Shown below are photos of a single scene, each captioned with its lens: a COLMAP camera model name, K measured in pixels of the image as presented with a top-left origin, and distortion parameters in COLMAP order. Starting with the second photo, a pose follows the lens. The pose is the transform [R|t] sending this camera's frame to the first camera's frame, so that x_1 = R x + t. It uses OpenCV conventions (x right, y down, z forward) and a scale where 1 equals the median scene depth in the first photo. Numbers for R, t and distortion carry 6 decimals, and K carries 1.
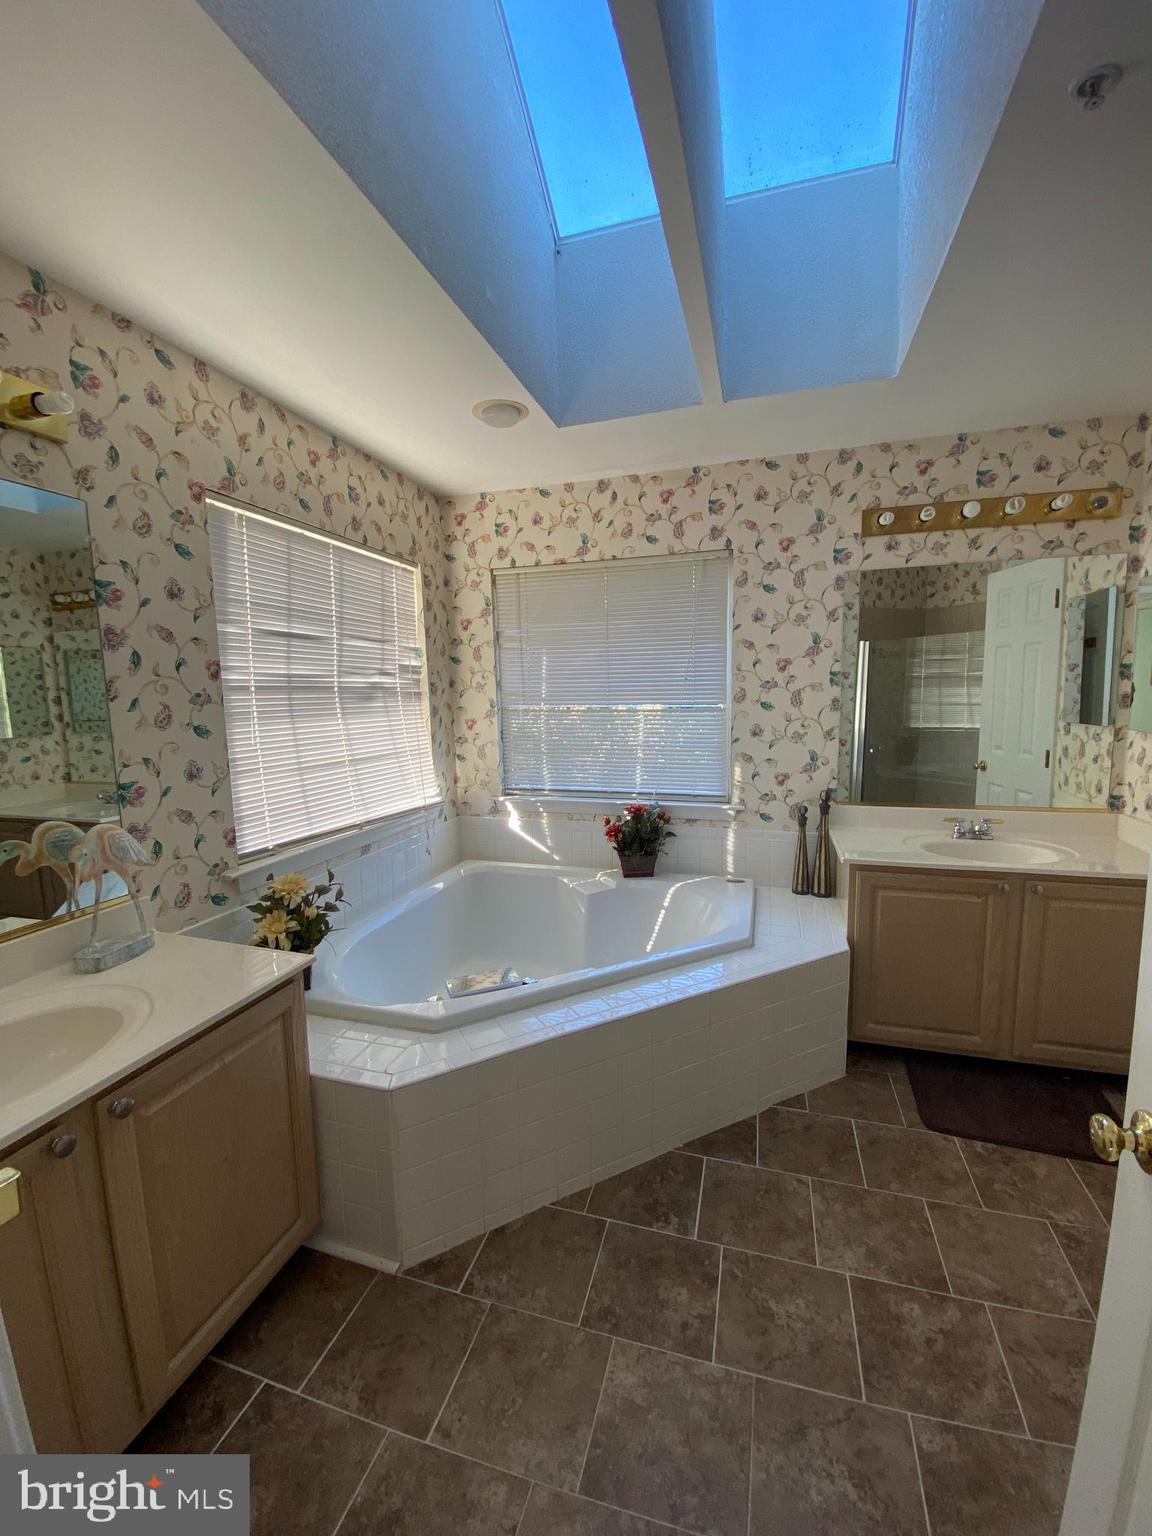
lens RADIAL K [[629.2, 0, 573.8], [0, 629.2, 777.7], [0, 0, 1]] dist [0.007261, -0.008980]
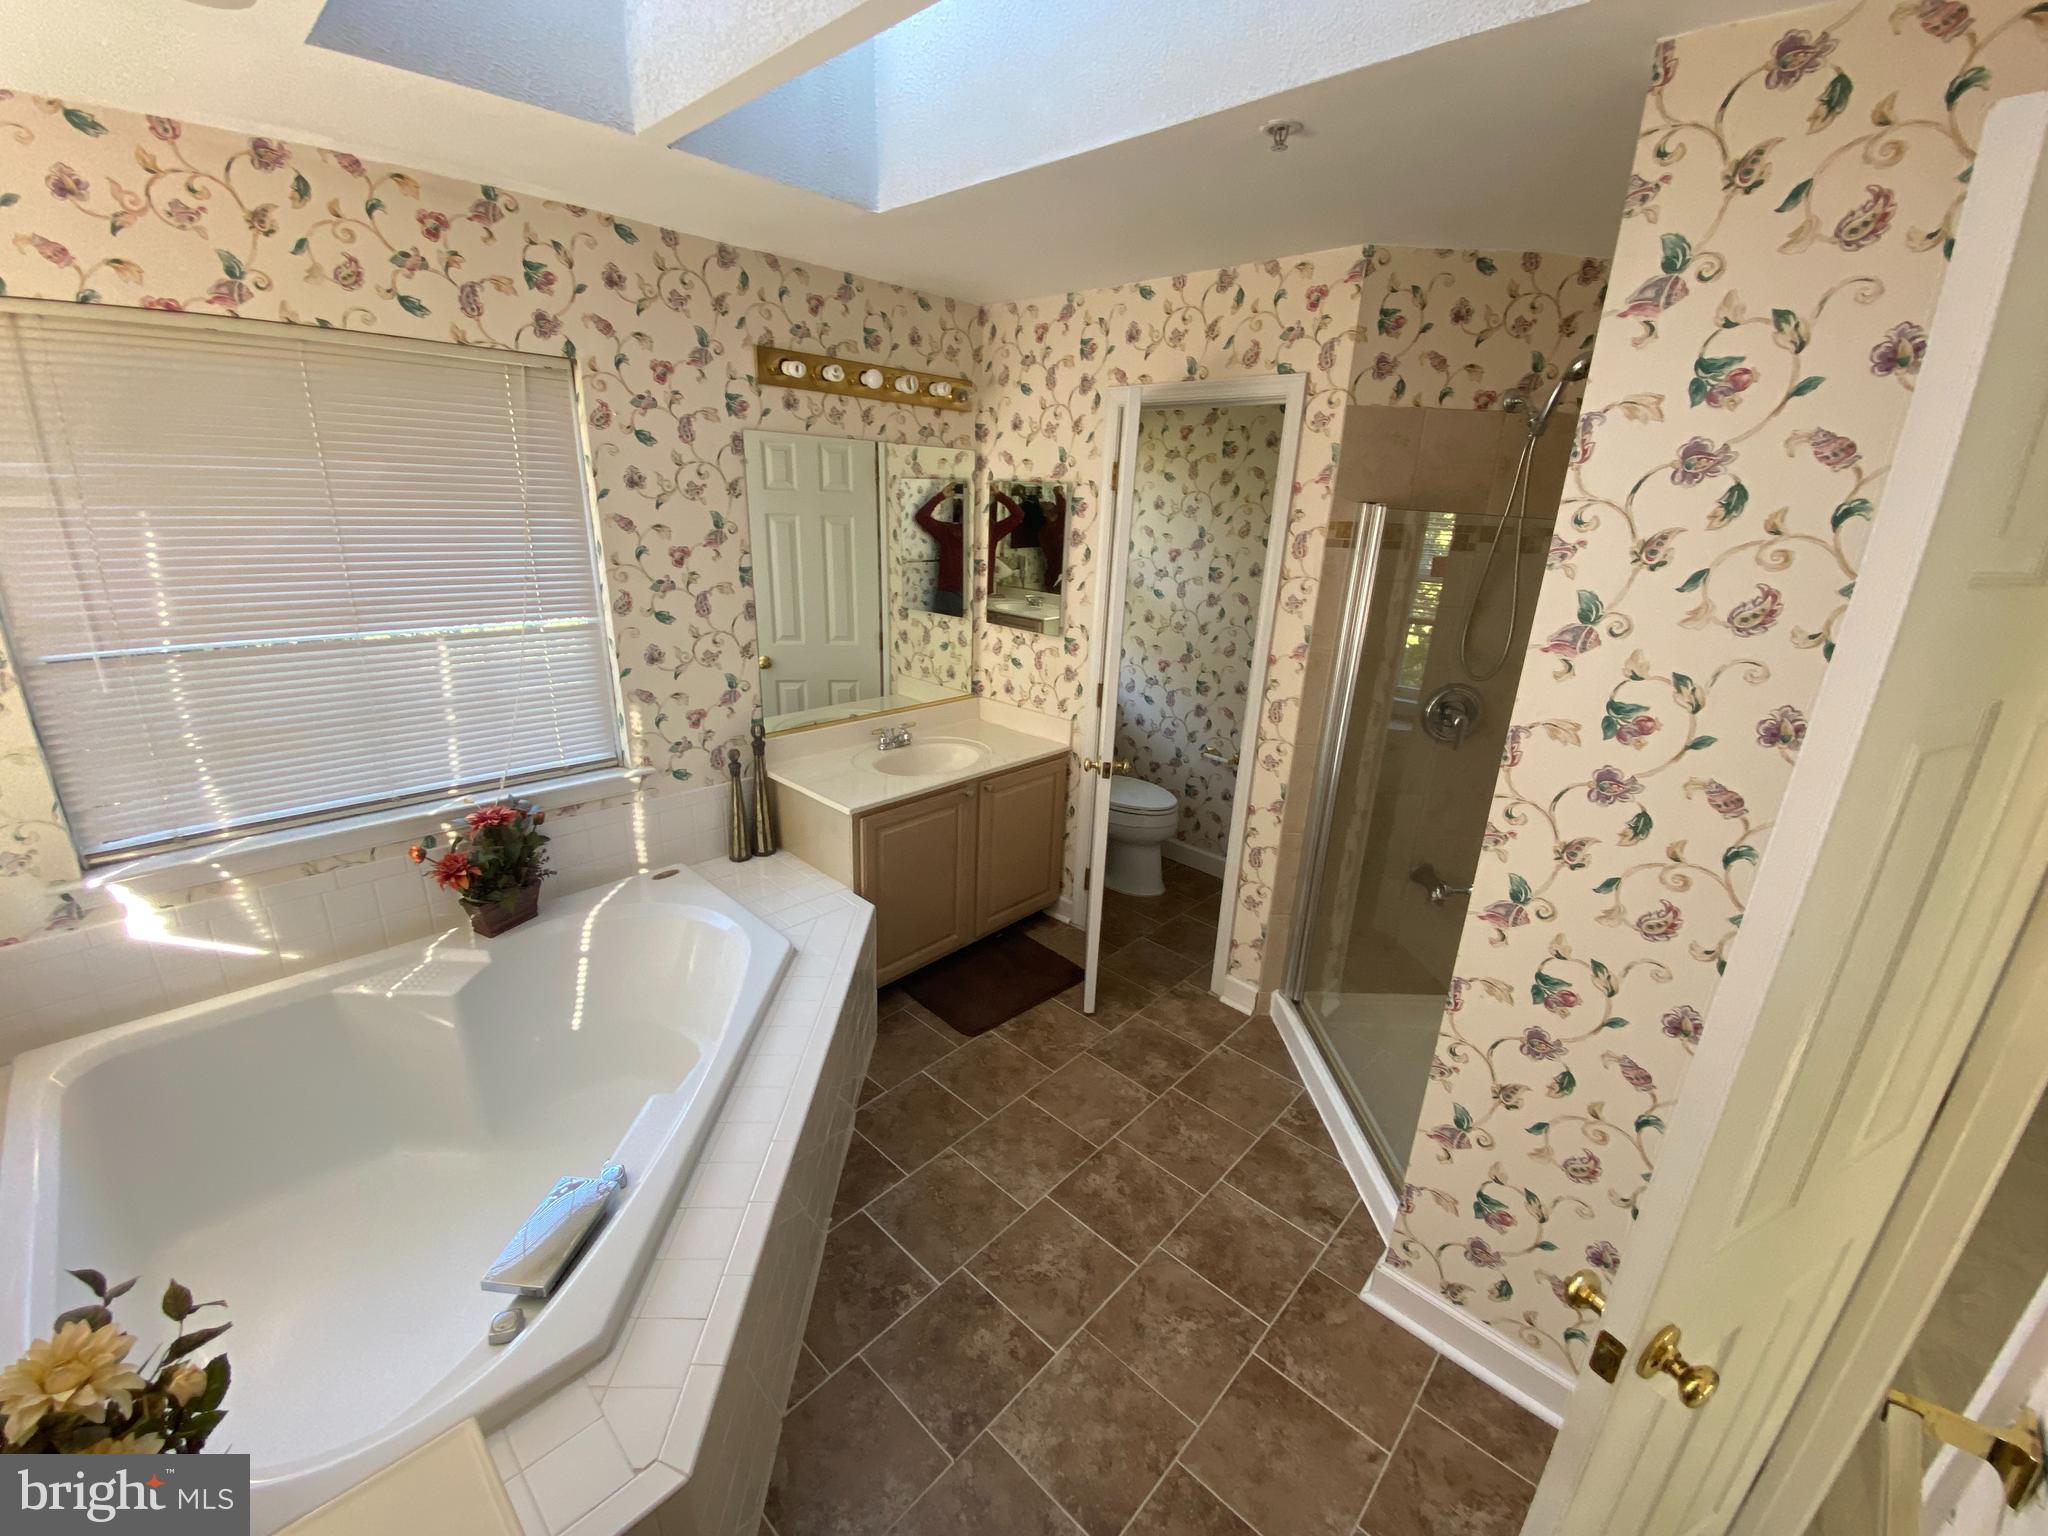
lens RADIAL K [[839.0, 0, 1027.5], [0, 839.0, 780.0], [0, 0, 1]] dist [0.007261, -0.008980]
pose [[0.432710, -0.255652, 0.864526, -0.356360], [0.078206, 0.965980, 0.246510, -0.138471], [-0.898135, -0.039057, 0.437982, 0.242832]]
